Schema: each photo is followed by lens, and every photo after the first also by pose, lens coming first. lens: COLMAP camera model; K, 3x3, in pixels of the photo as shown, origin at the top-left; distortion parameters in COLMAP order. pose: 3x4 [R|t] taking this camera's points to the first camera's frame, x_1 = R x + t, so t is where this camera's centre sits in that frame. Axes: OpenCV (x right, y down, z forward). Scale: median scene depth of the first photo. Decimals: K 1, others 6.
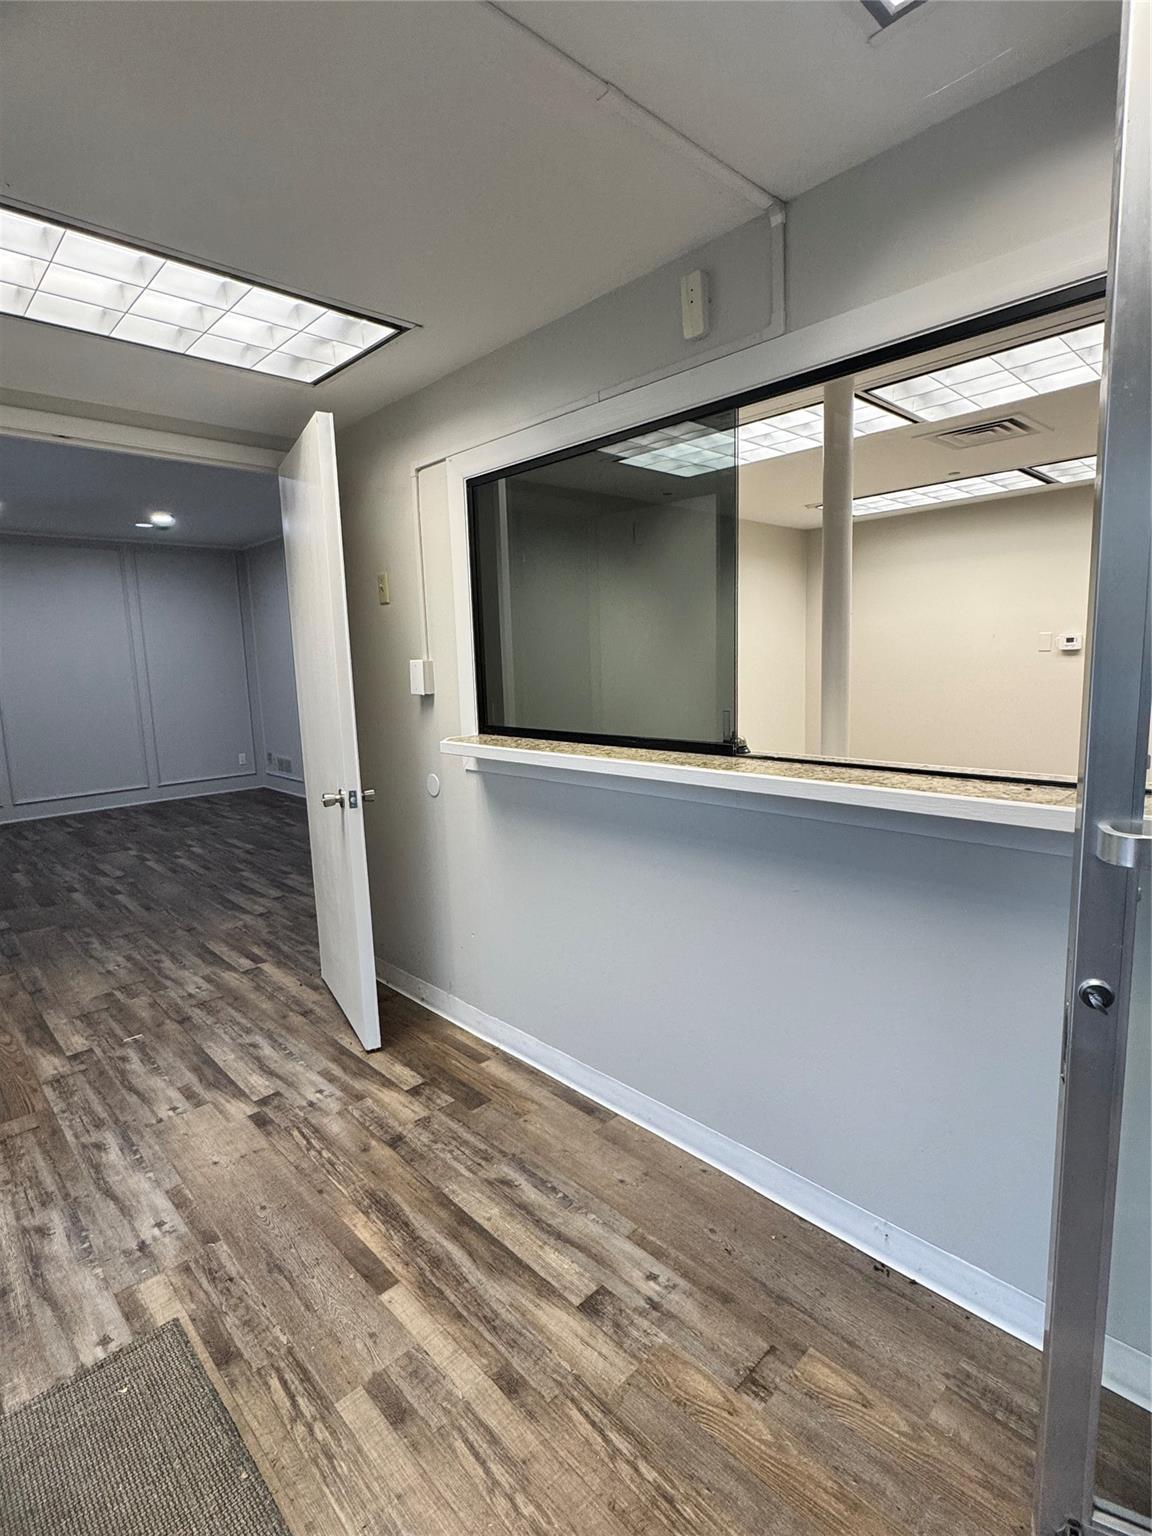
lens RADIAL K [[759.7, 0, 576.1], [0, 759.7, 767.7], [0, 0, 1]] dist [-0.006660, 0.000123]
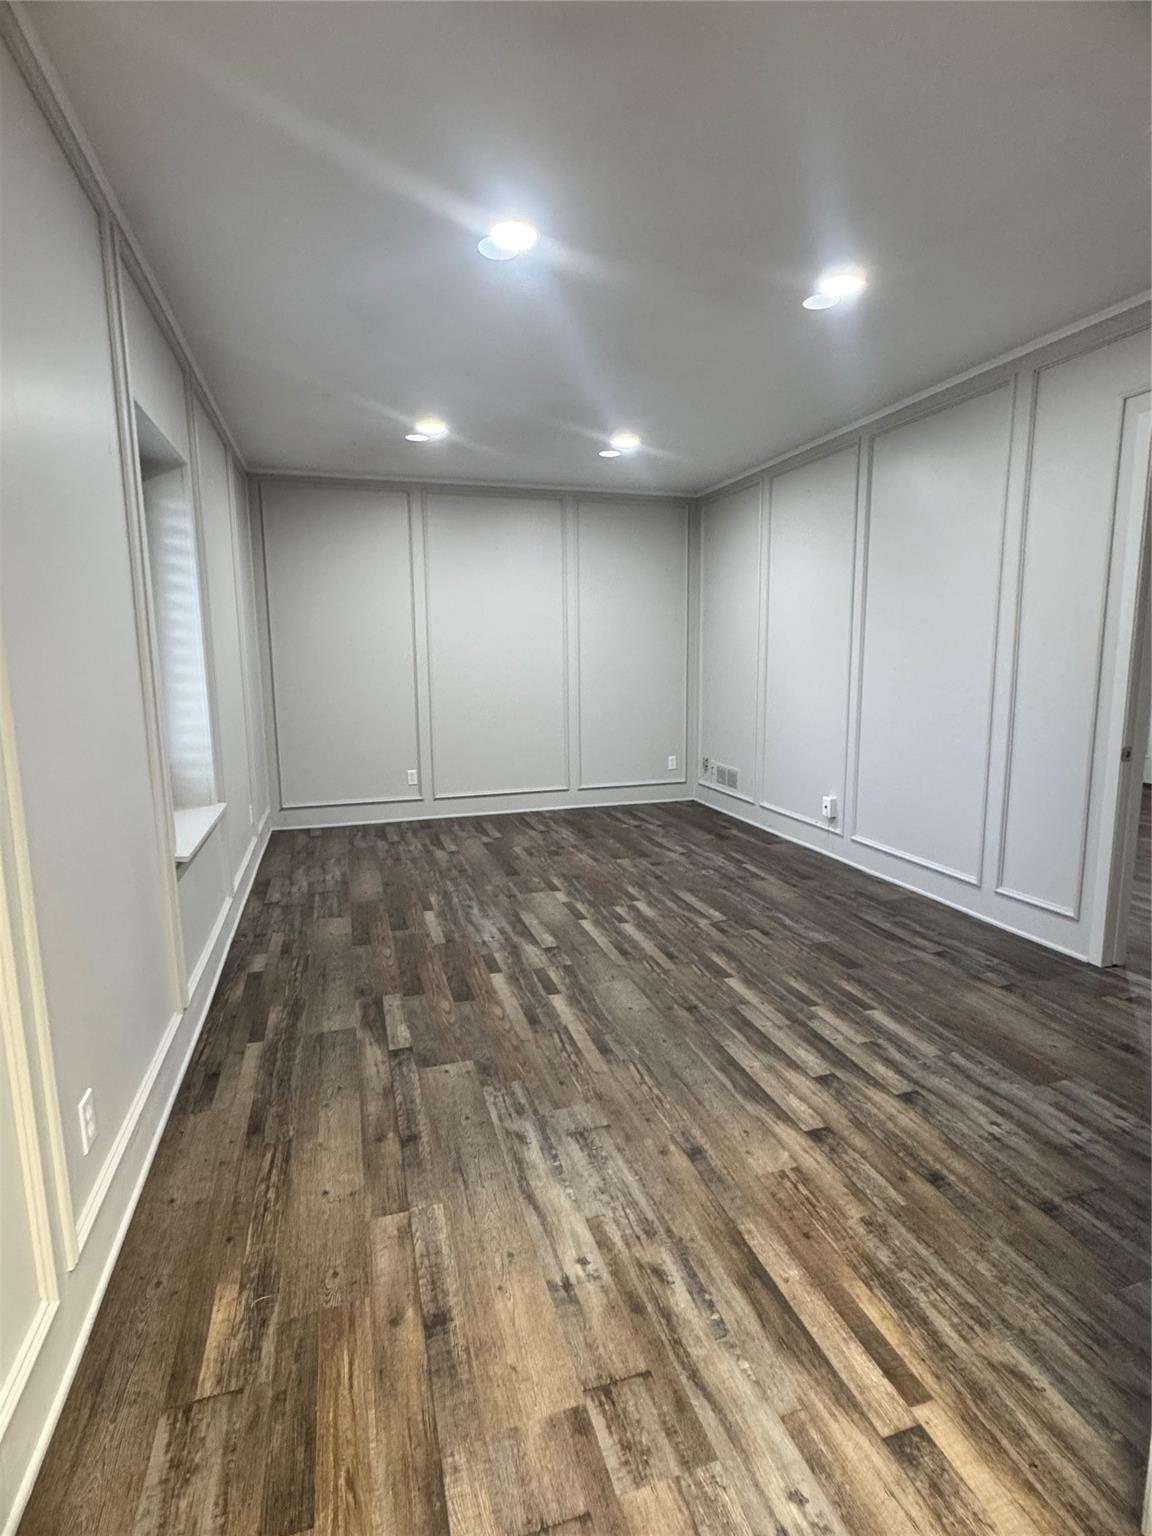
lens RADIAL K [[759.7, 0, 573.6], [0, 759.7, 774.0], [0, 0, 1]] dist [-0.006660, 0.000123]
pose [[0.891926, 0.093828, -0.442341, -0.338736], [-0.083127, 0.995586, 0.043565, -0.049584], [0.444476, -0.002087, 0.895788, 0.453398]]
